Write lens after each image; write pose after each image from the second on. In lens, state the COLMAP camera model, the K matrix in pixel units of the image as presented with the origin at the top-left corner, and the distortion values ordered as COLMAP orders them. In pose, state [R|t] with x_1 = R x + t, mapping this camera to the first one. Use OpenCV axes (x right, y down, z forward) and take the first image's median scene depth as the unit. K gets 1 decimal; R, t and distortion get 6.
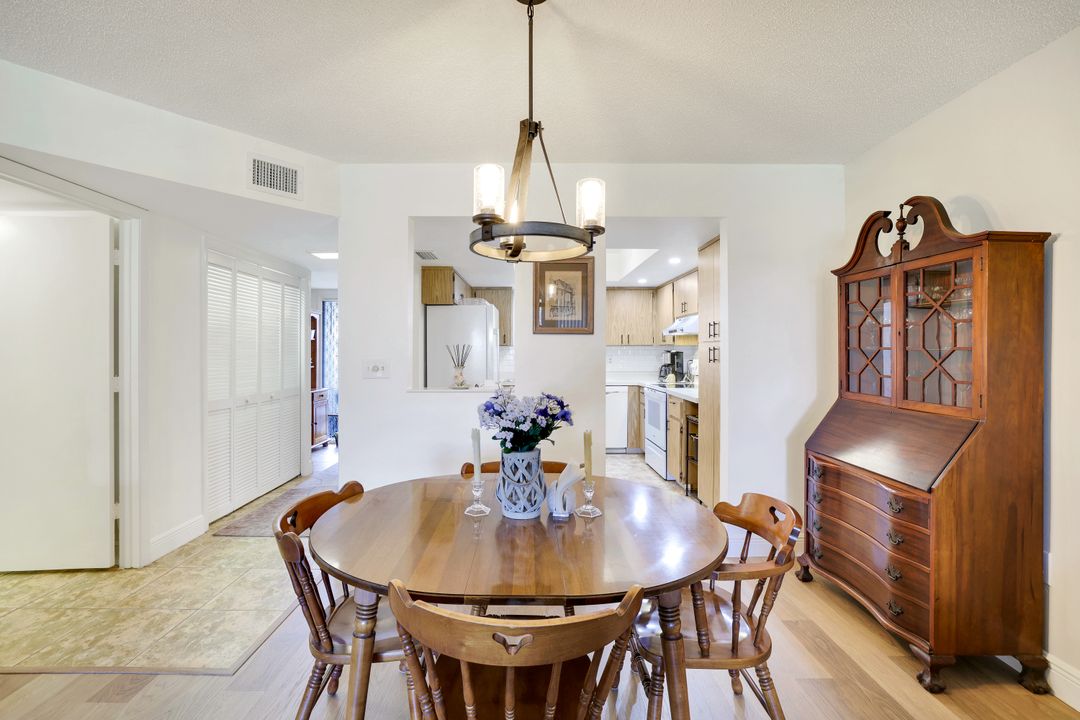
lens RADIAL K [[481.3, 0, 531.2], [0, 481.3, 355.8], [0, 0, 1]] dist [-0.050115, 0.021523]
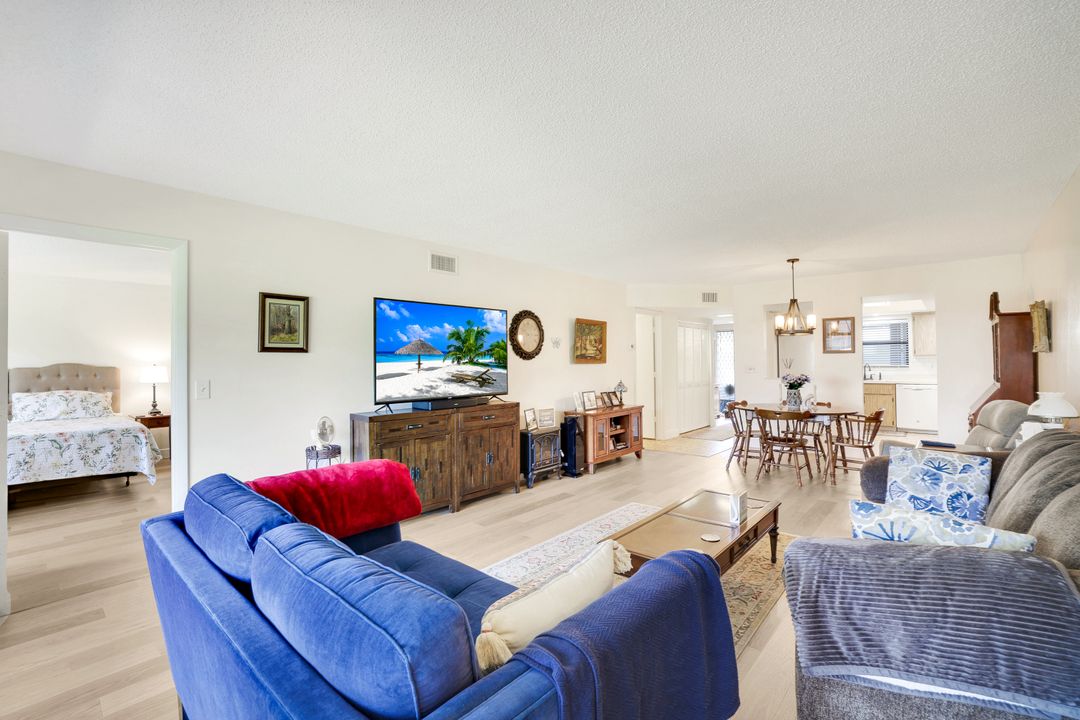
lens RADIAL K [[481.3, 0, 531.2], [0, 481.3, 355.8], [0, 0, 1]] dist [-0.050115, 0.021523]
pose [[0.739764, -0.017028, -0.672650, 0.251357], [0.005022, 0.999792, -0.019787, 0.000806], [0.672847, 0.011259, 0.739696, -0.804166]]
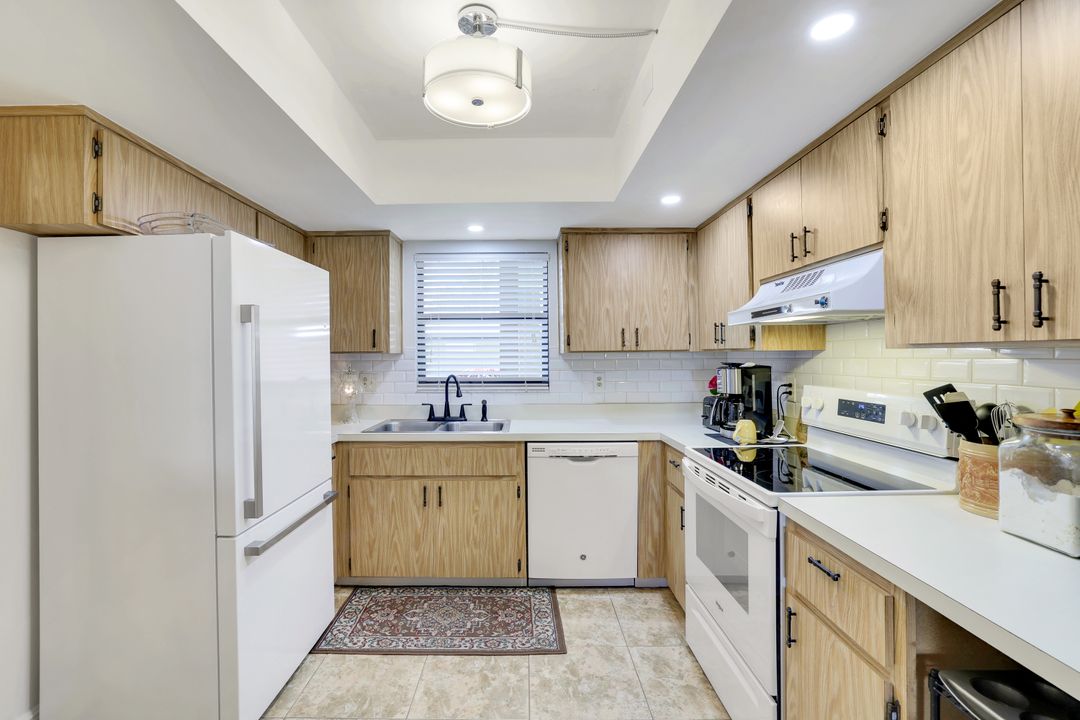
lens RADIAL K [[481.3, 0, 531.2], [0, 481.3, 355.8], [0, 0, 1]] dist [-0.050115, 0.021523]
pose [[0.999959, -0.007838, 0.004457, 0.105921], [0.007856, 0.999961, -0.004107, -0.017022], [-0.004425, 0.004142, 0.999982, 0.585596]]
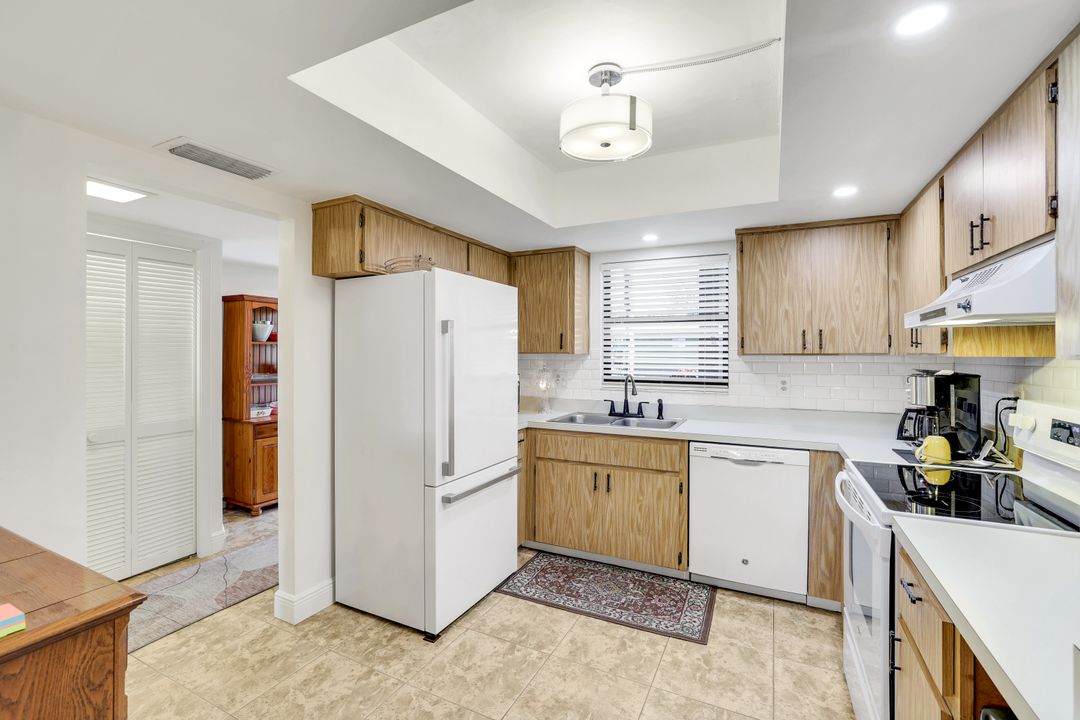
lens RADIAL K [[481.3, 0, 531.2], [0, 481.3, 355.8], [0, 0, 1]] dist [-0.050115, 0.021523]
pose [[0.894919, 0.002897, -0.446220, 0.176479], [-0.003040, 0.999995, 0.000396, -0.021271], [0.446219, 0.001002, 0.894923, 0.548038]]
